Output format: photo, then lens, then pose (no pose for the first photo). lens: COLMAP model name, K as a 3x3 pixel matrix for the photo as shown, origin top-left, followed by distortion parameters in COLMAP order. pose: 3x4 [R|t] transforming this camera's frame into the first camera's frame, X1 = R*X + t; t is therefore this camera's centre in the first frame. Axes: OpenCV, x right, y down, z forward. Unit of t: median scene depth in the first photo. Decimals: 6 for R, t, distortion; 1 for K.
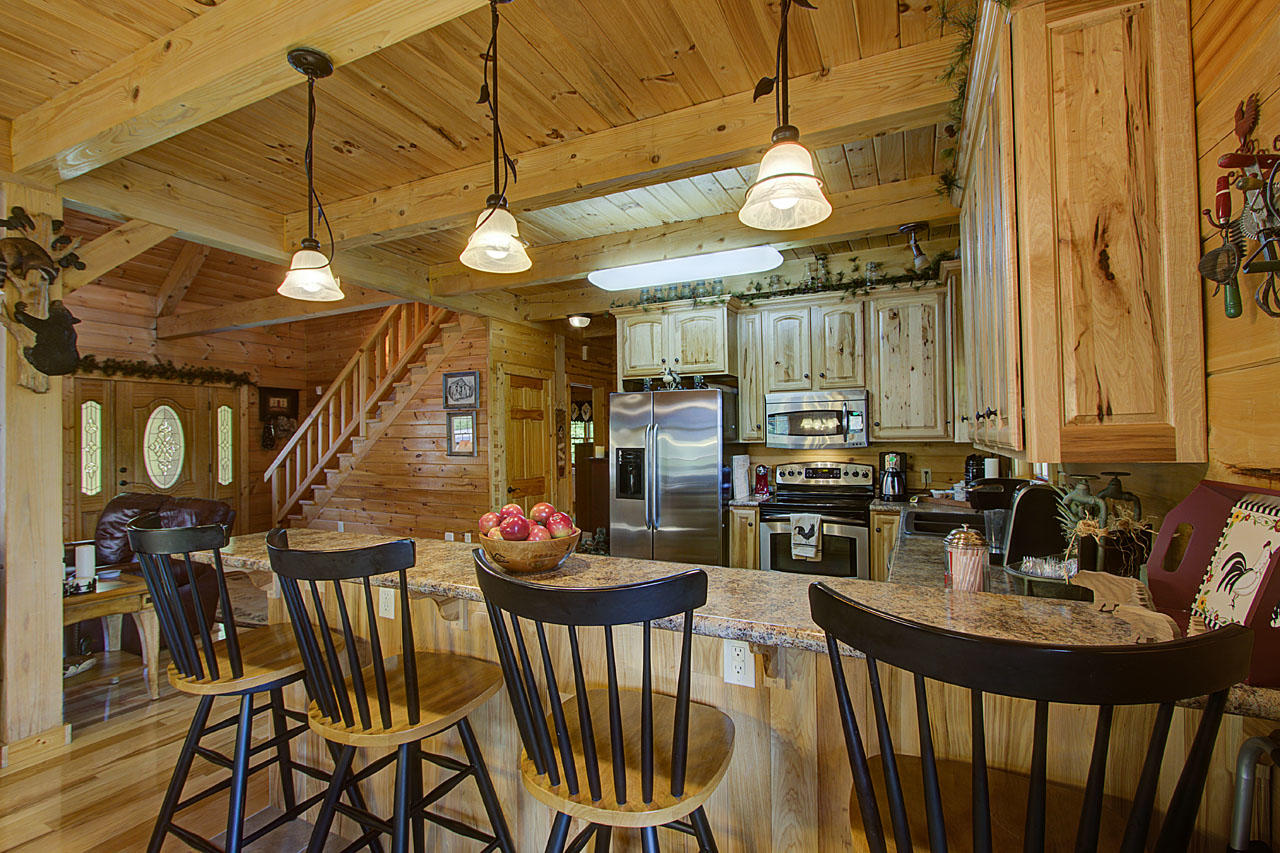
lens RADIAL K [[570.6, 0, 638.9], [0, 570.6, 429.8], [0, 0, 1]] dist [0.000442, 0.000191]
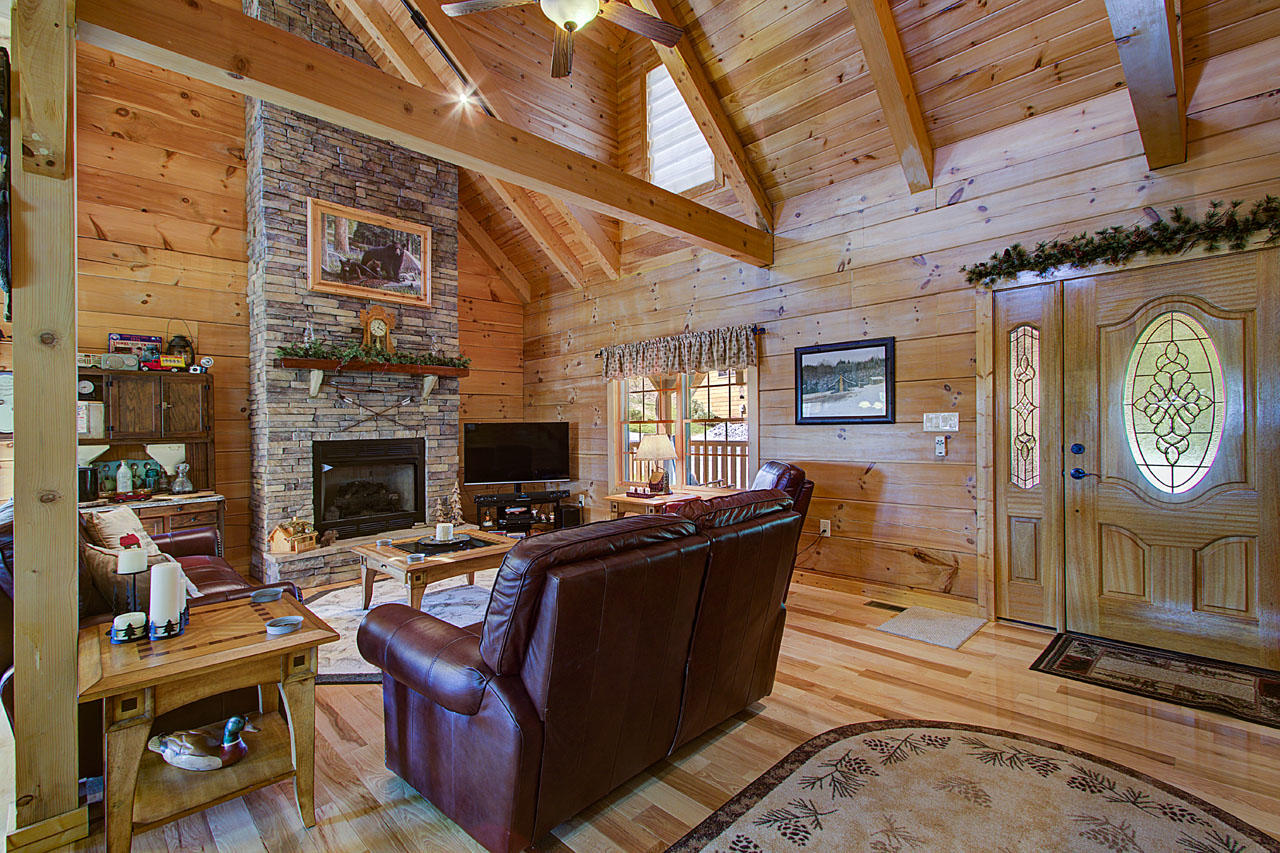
lens RADIAL K [[576.5, 0, 633.4], [0, 576.5, 427.7], [0, 0, 1]] dist [-0.002179, 0.000682]
pose [[-0.339360, 0.019081, -0.940463, -0.259016], [0.031961, 0.999451, 0.008745, 0.032206], [0.940114, -0.027091, -0.339783, 0.767090]]
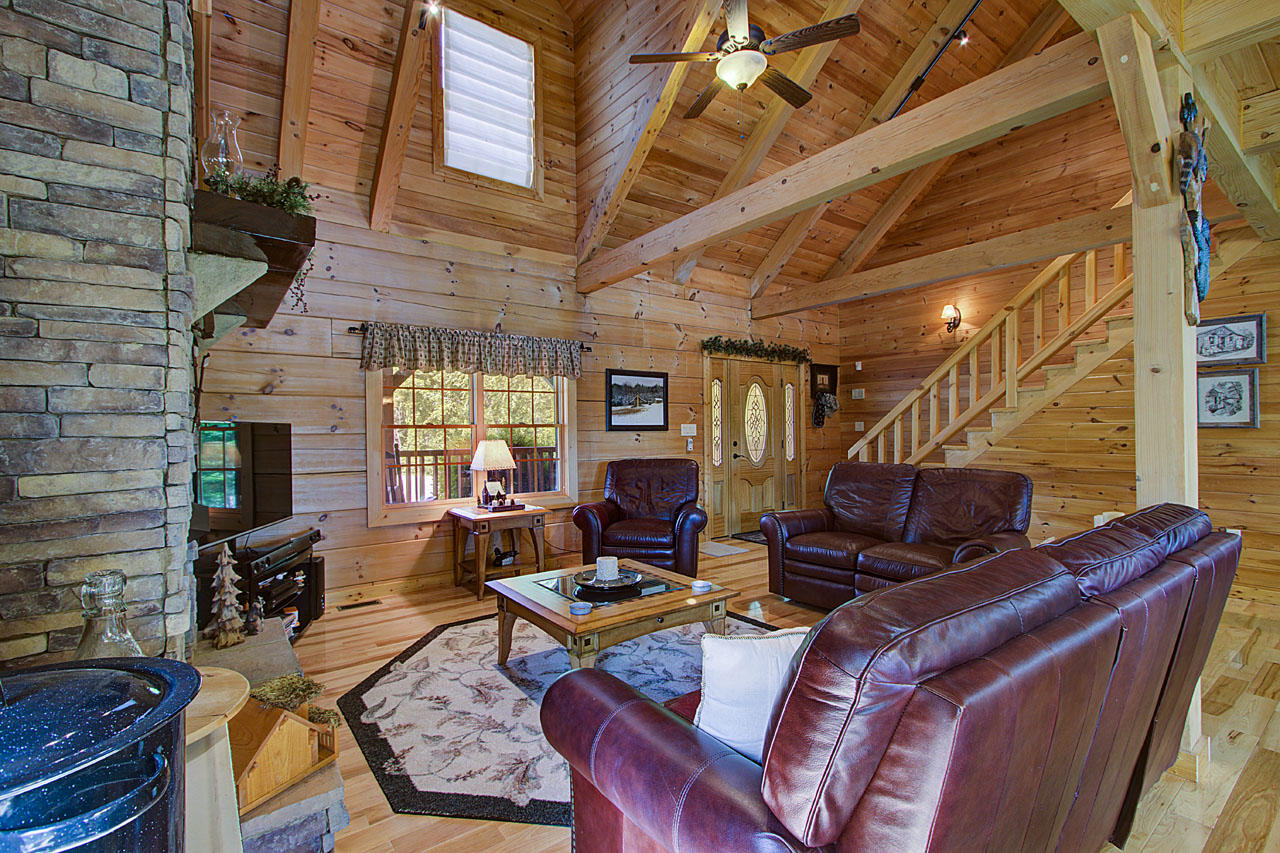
lens RADIAL K [[576.5, 0, 633.4], [0, 576.5, 427.7], [0, 0, 1]] dist [-0.002179, 0.000682]
pose [[0.894809, -0.001584, -0.446446, -0.571112], [0.006188, 0.999942, 0.008854, 0.028892], [0.446405, -0.010685, 0.894767, -0.042998]]
